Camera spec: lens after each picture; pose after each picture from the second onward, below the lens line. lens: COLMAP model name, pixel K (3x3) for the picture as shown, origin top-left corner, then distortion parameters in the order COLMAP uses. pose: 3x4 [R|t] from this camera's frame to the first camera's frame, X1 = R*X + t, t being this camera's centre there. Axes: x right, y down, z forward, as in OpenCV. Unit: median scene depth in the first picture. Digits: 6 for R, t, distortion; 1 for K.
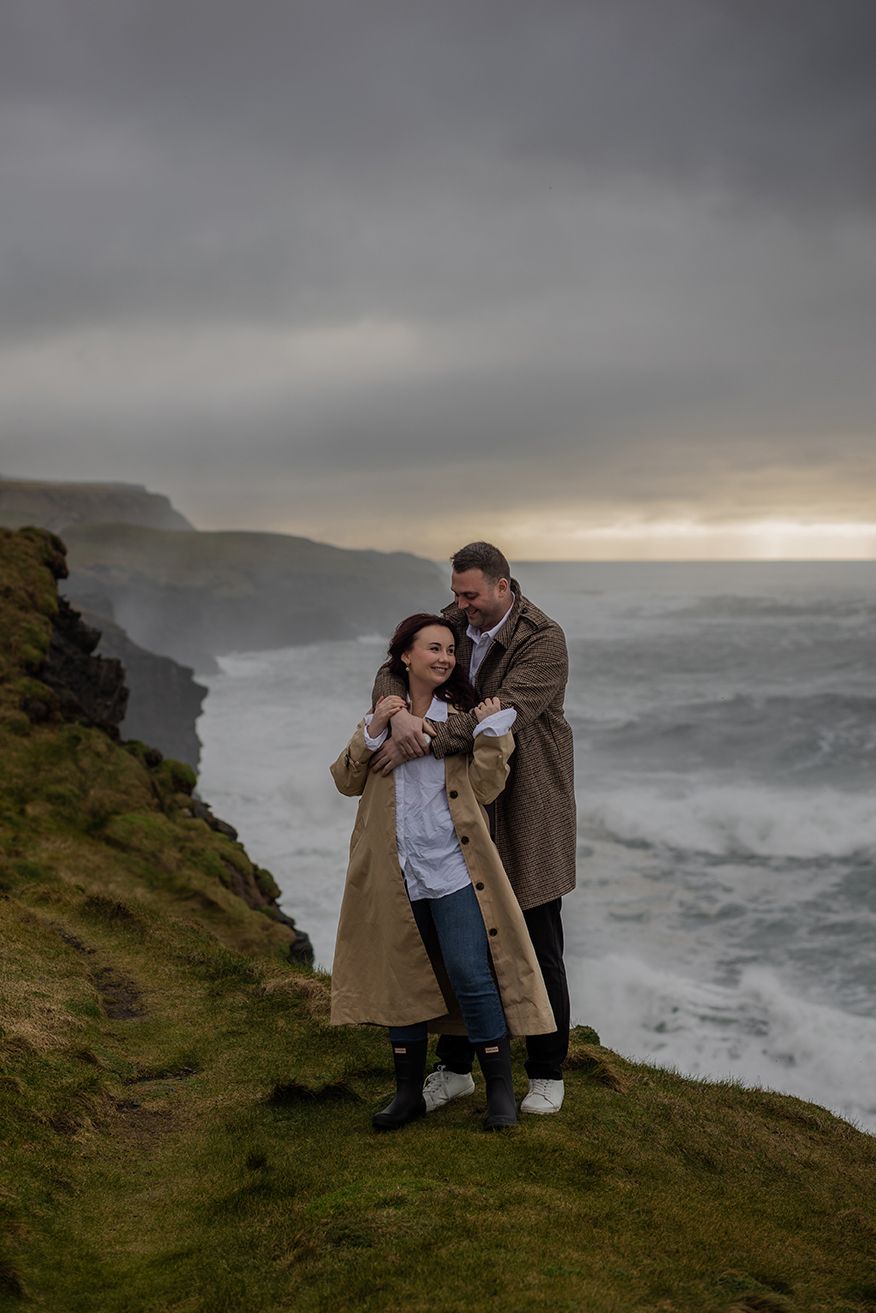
lens RADIAL K [[3197.7, 0, 438.6], [0, 3197.7, 657.3], [0, 0, 1]] dist [0.047349, 0.000000]
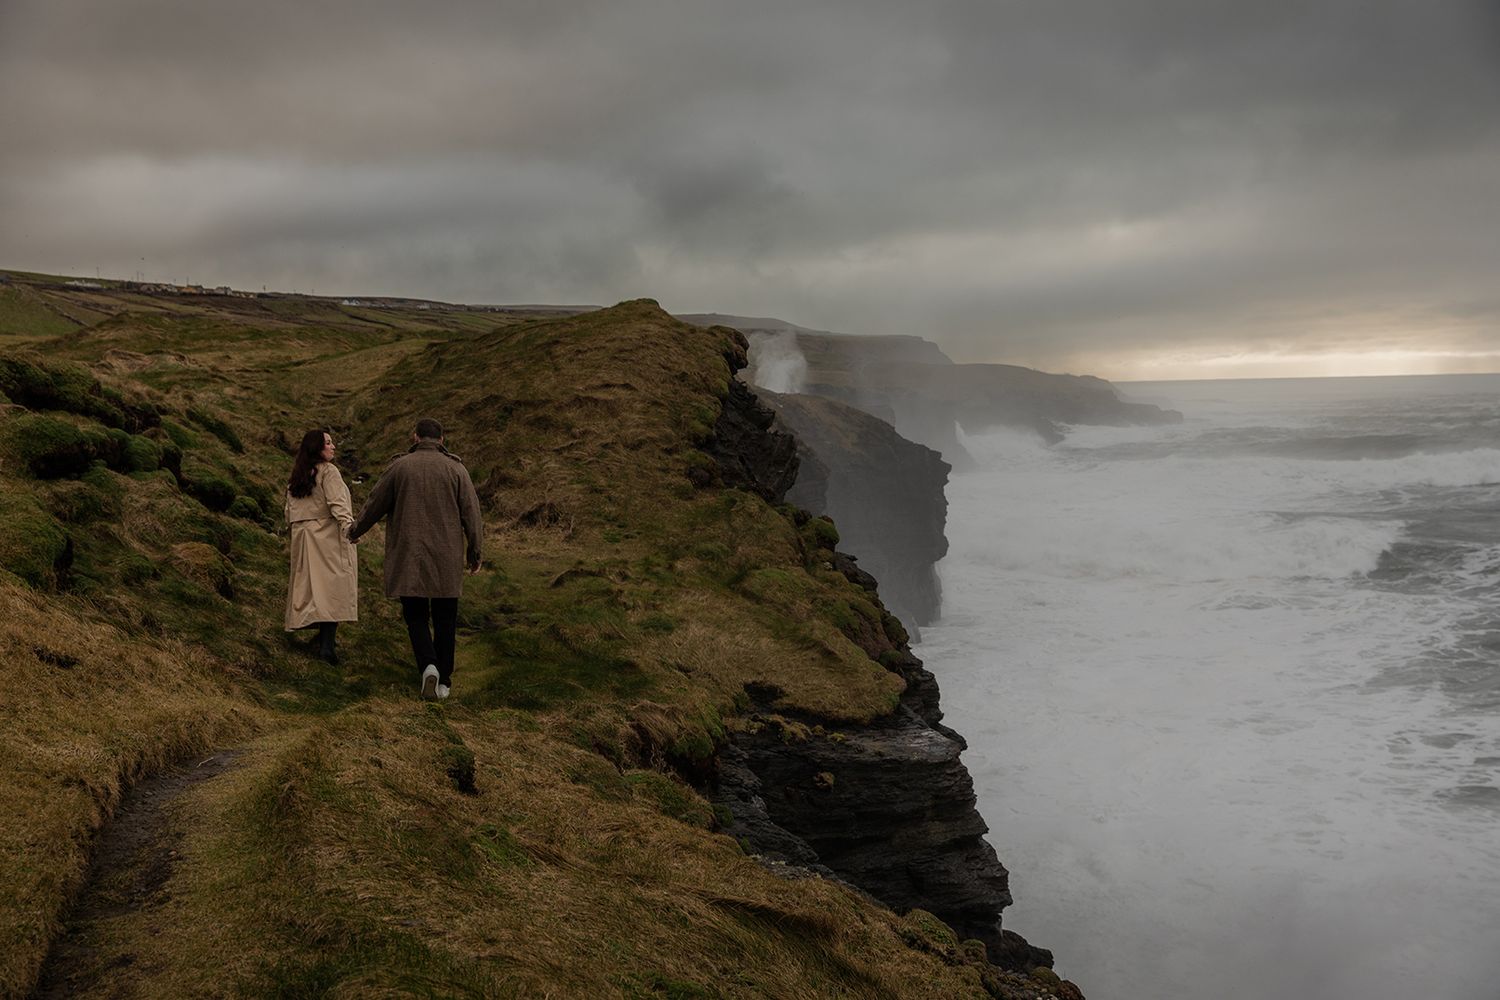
lens RADIAL K [[2007.4, 0, 748.3], [0, 2007.4, 495.9], [0, 0, 1]] dist [-0.085976, 0.000000]
pose [[0.983318, -0.008797, -0.181681, 0.023227], [0.013151, 0.999654, 0.022773, 0.007271], [0.181418, -0.024783, 0.983094, 0.298601]]
